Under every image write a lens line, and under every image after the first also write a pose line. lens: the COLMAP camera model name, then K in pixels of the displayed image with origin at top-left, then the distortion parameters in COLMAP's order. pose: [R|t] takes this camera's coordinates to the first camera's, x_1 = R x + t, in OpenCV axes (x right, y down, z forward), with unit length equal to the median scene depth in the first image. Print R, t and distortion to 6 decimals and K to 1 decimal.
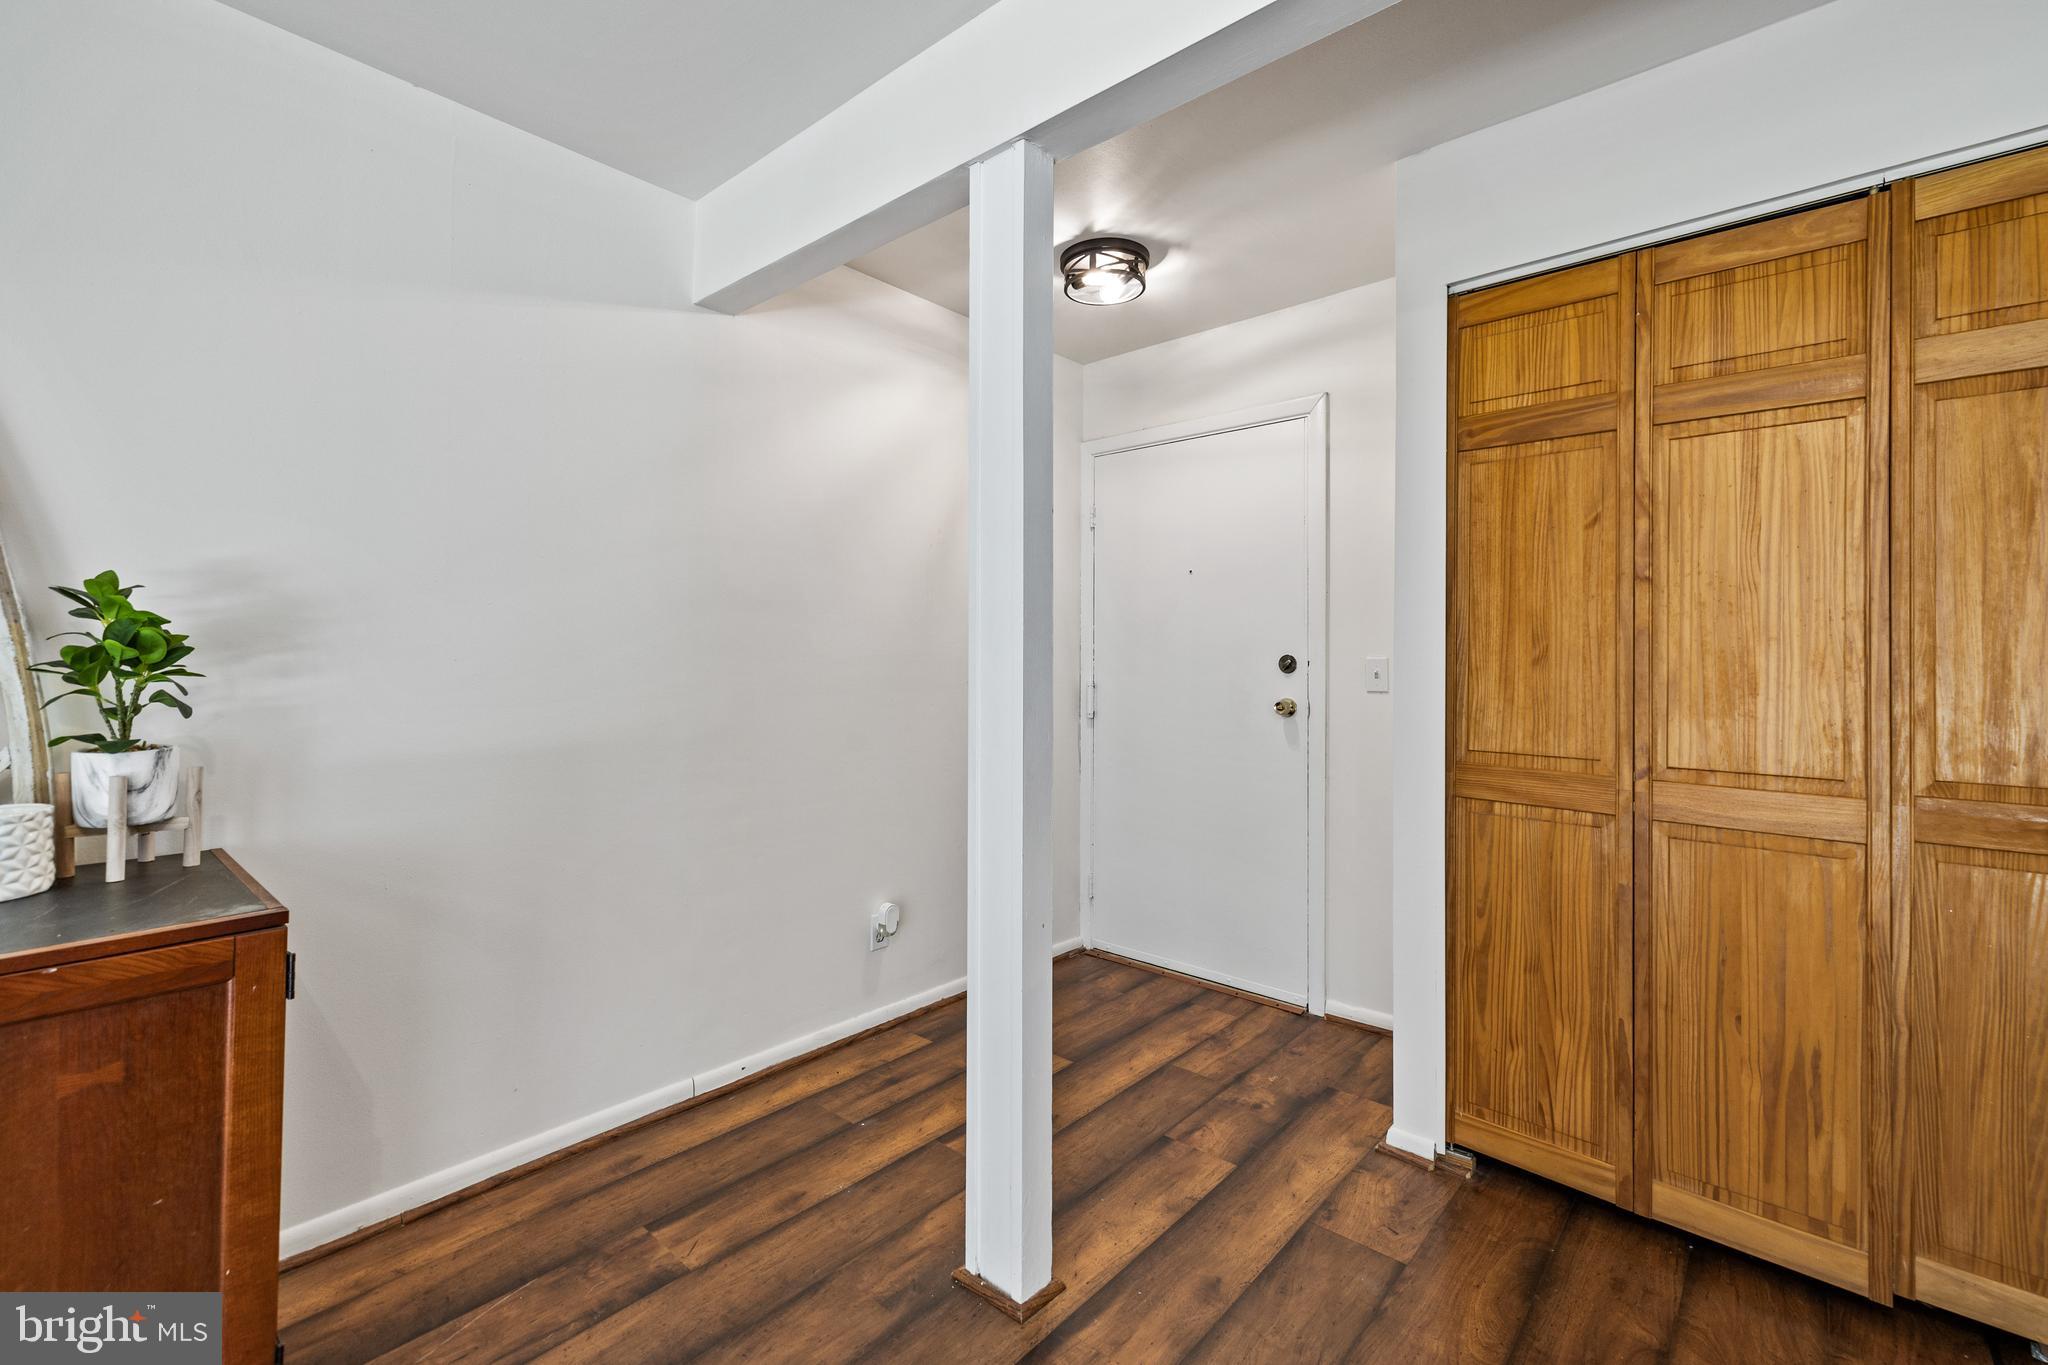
lens RADIAL K [[877.8, 0, 1017.3], [0, 877.8, 648.5], [0, 0, 1]] dist [-0.000307, 0.001792]
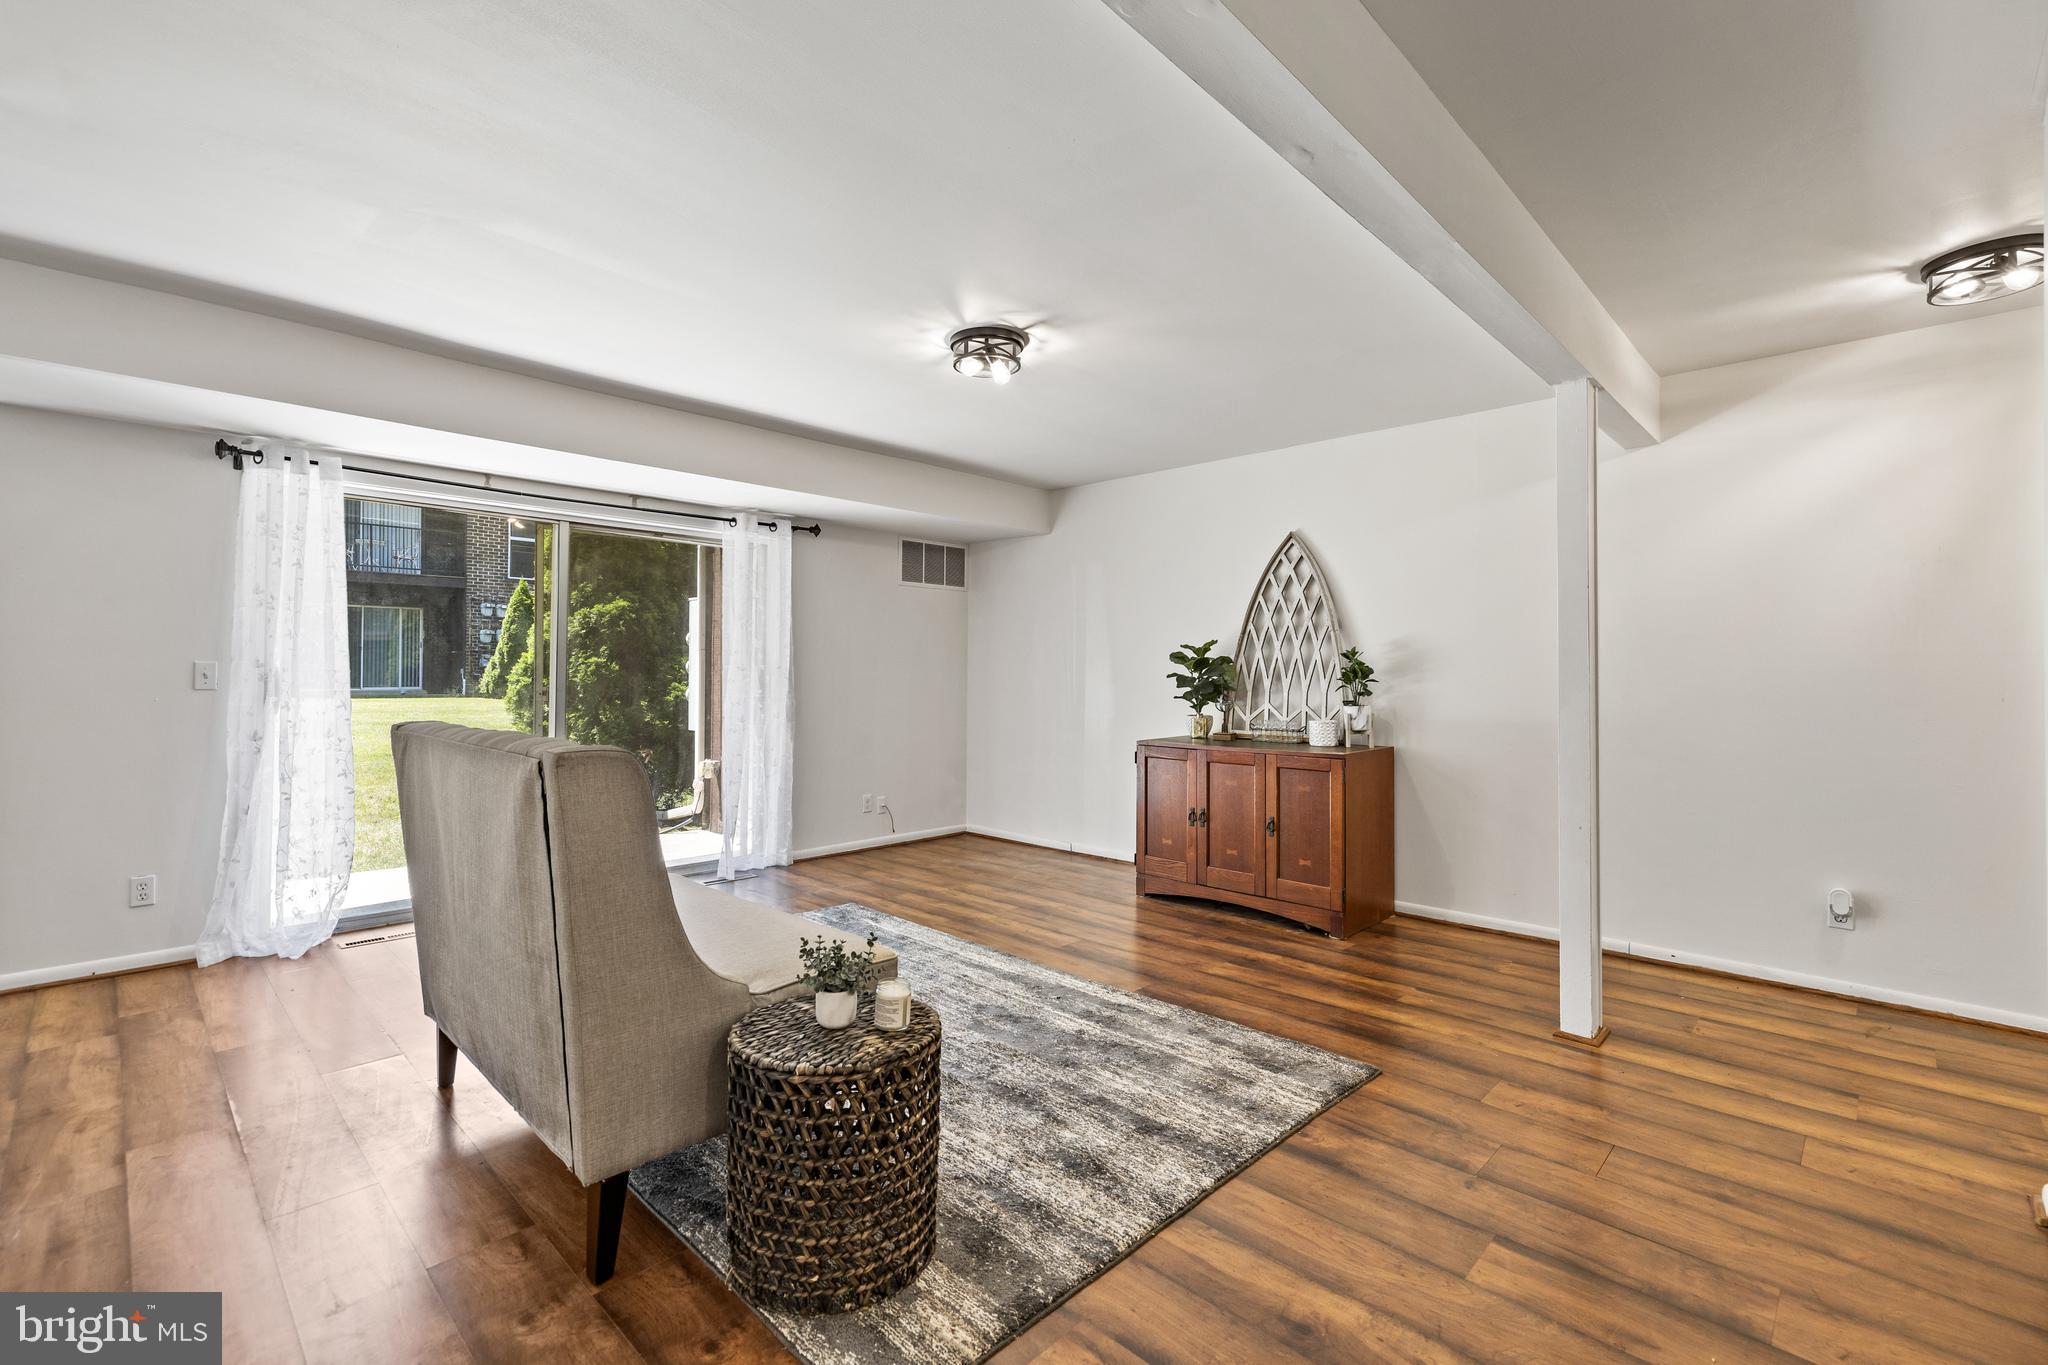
lens RADIAL K [[877.8, 0, 1006.7], [0, 877.8, 658.7], [0, 0, 1]] dist [-0.000307, 0.001792]
pose [[-0.056248, -0.027610, -0.998035, 1.592785], [0.008122, 0.999572, -0.028110, 0.021935], [0.998384, -0.009687, -0.056000, -0.022785]]
